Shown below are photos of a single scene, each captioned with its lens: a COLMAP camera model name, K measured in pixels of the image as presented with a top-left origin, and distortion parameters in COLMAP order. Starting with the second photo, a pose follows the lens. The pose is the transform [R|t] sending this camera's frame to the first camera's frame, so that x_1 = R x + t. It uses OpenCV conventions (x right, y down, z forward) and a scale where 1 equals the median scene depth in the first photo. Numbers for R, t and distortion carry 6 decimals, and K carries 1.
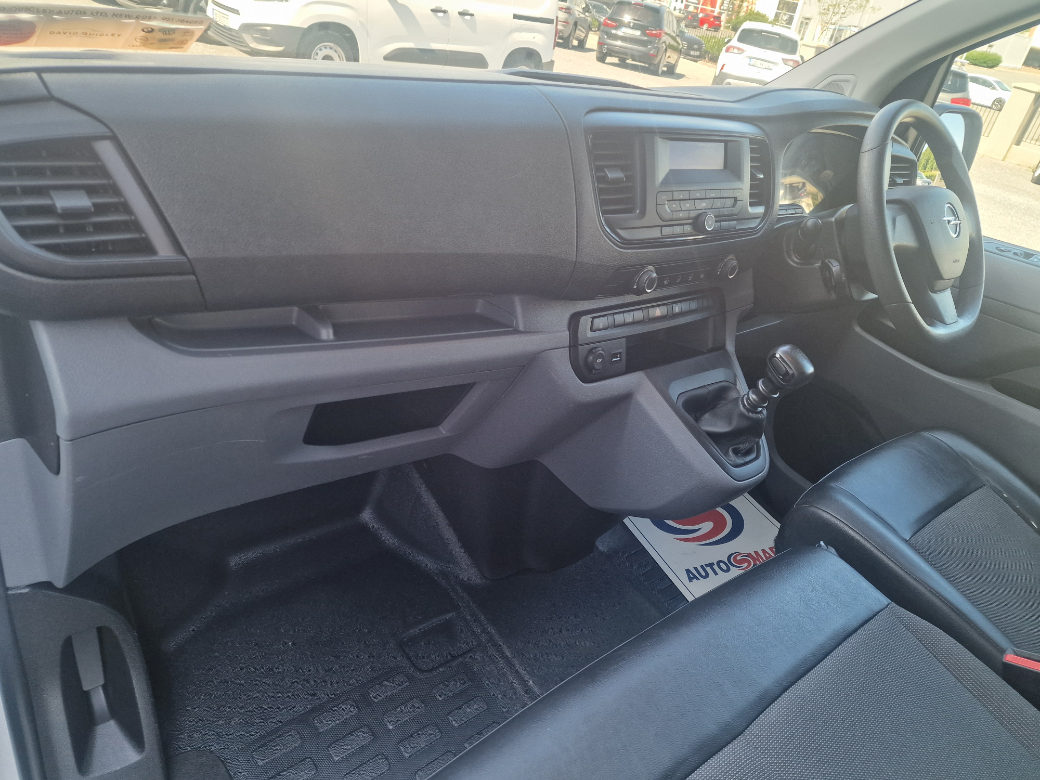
lens RADIAL K [[705.7, 0, 521.3], [0, 705.7, 411.3], [0, 0, 1]] dist [0.109224, -0.119509]
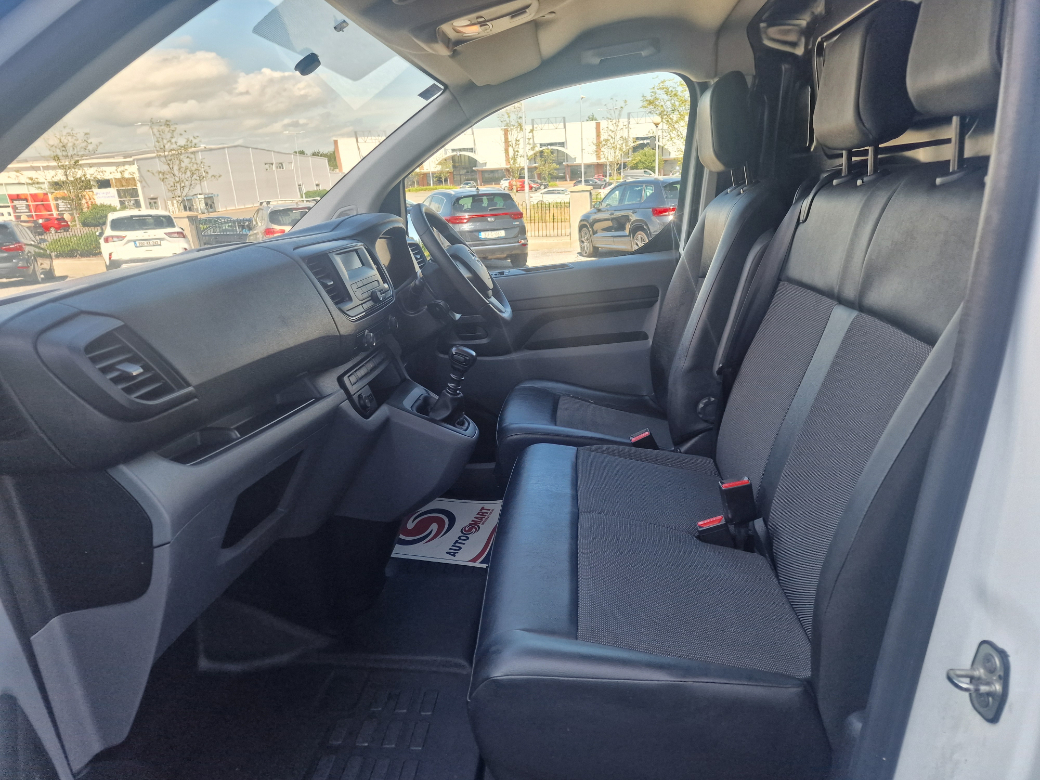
lens RADIAL K [[705.7, 0, 521.3], [0, 705.7, 411.3], [0, 0, 1]] dist [0.109224, -0.119509]
pose [[0.671019, -0.418370, 0.612128, -0.401062], [0.528977, 0.848636, 0.000147, 0.079016], [-0.519535, 0.323703, 0.790759, -0.212100]]
